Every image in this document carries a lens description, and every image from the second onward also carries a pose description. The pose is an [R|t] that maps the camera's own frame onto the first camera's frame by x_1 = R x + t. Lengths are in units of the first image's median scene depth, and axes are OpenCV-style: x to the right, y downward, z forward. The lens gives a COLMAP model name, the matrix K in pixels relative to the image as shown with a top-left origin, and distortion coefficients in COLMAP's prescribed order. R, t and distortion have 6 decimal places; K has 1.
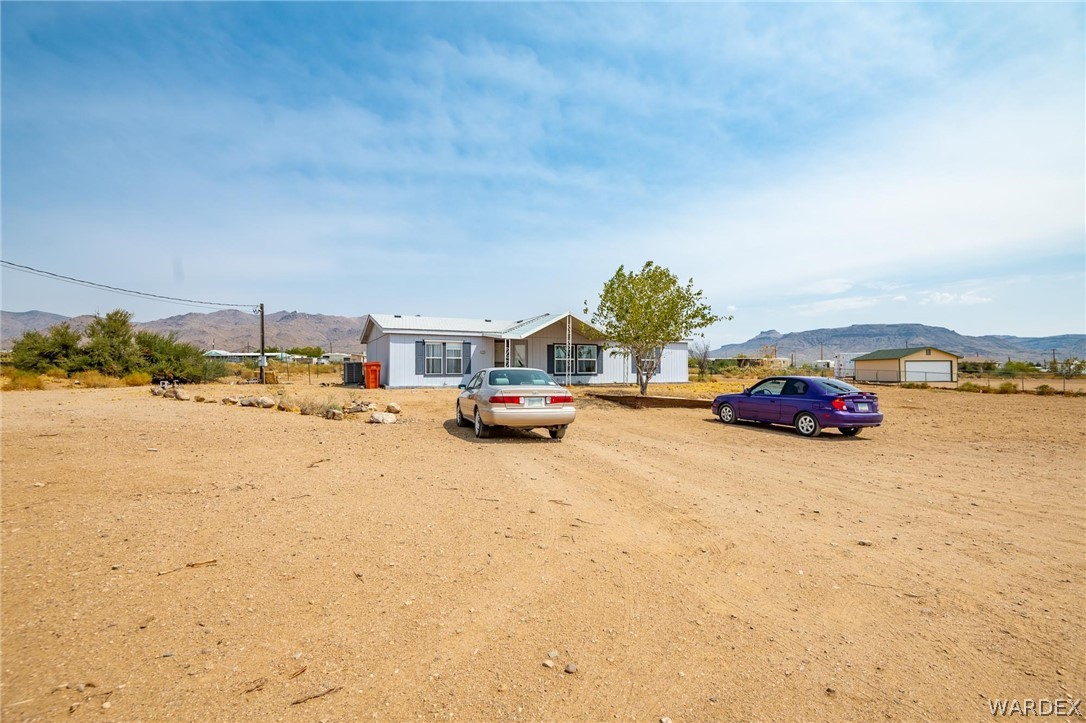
lens RADIAL K [[493.4, 0, 546.6], [0, 493.4, 364.1], [0, 0, 1]] dist [0.035319, -0.022451]
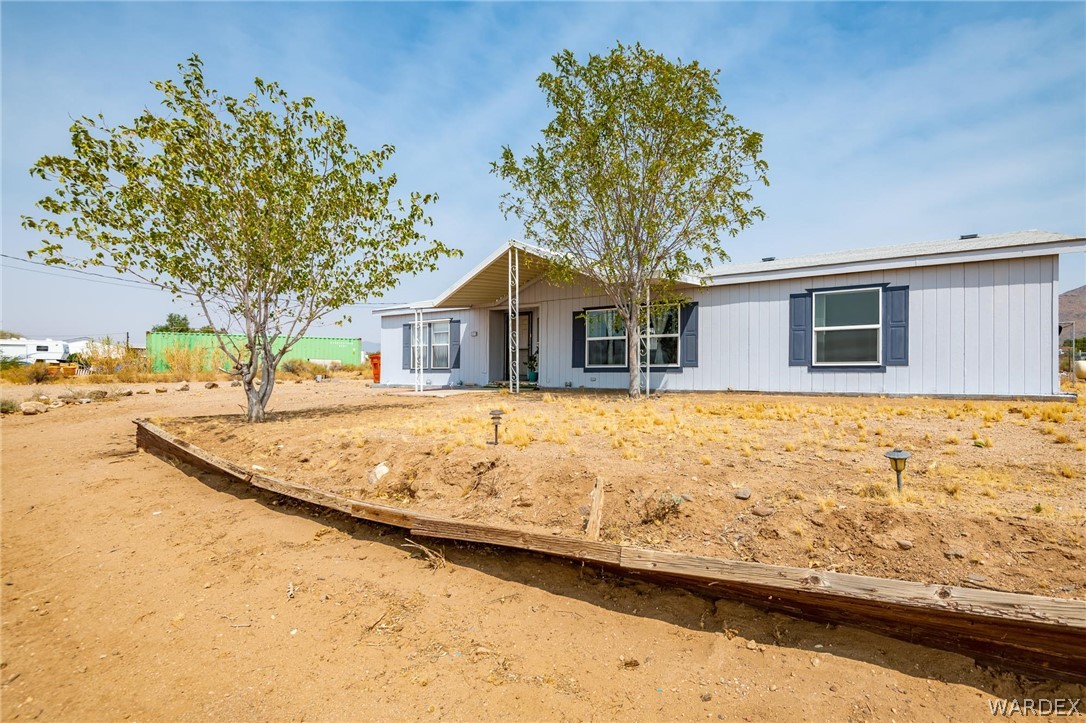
lens RADIAL K [[533.3, 0, 554.0], [0, 533.3, 368.1], [0, 0, 1]] dist [0.001689, -0.000683]
pose [[0.493999, -0.002268, -0.869459, 0.518158], [0.015822, 0.999854, 0.006382, 0.017152], [0.869318, -0.016910, 0.493963, 0.761176]]
